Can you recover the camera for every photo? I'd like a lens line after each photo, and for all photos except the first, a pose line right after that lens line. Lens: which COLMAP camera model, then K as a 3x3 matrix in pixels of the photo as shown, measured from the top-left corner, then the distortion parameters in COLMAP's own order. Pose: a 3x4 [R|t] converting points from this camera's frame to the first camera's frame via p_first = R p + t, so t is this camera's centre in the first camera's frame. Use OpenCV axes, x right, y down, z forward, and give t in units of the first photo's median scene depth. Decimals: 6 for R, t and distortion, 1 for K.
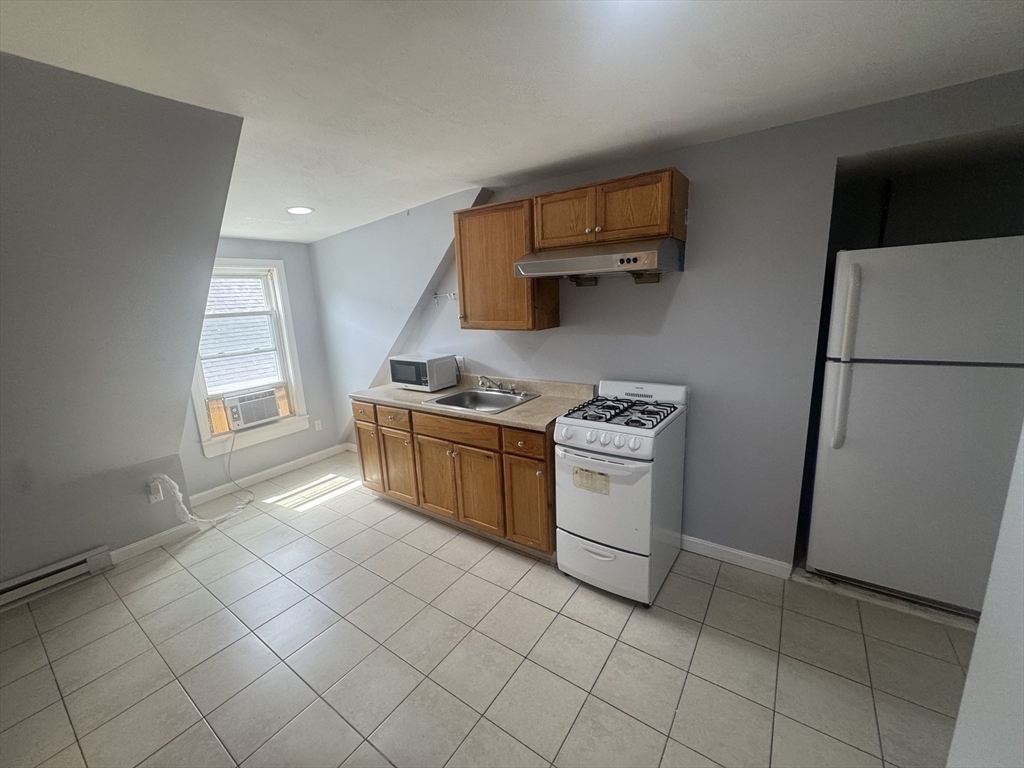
lens RADIAL K [[410.8, 0, 509.2], [0, 410.8, 381.7], [0, 0, 1]] dist [-0.002132, 0.001260]
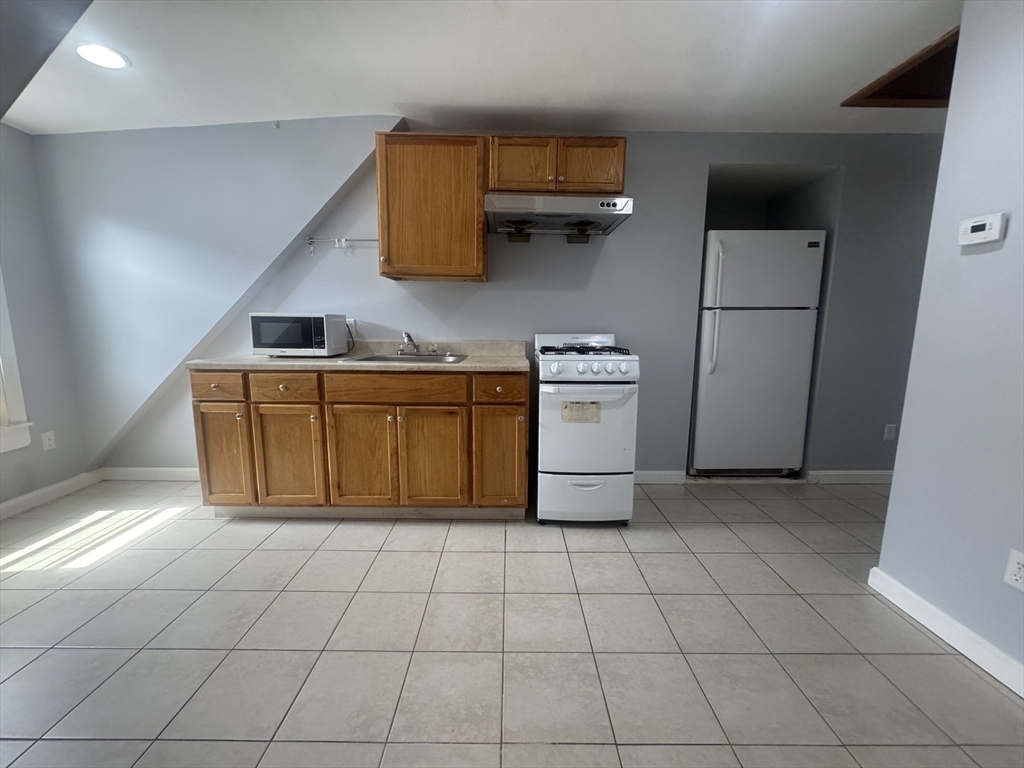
lens RADIAL K [[410.8, 0, 511.5], [0, 410.8, 383.3], [0, 0, 1]] dist [-0.002132, 0.001260]
pose [[0.811288, -0.030973, 0.583825, -0.463869], [0.073050, 0.996140, -0.048664, 0.176420], [-0.580065, 0.082129, 0.810420, 0.224176]]
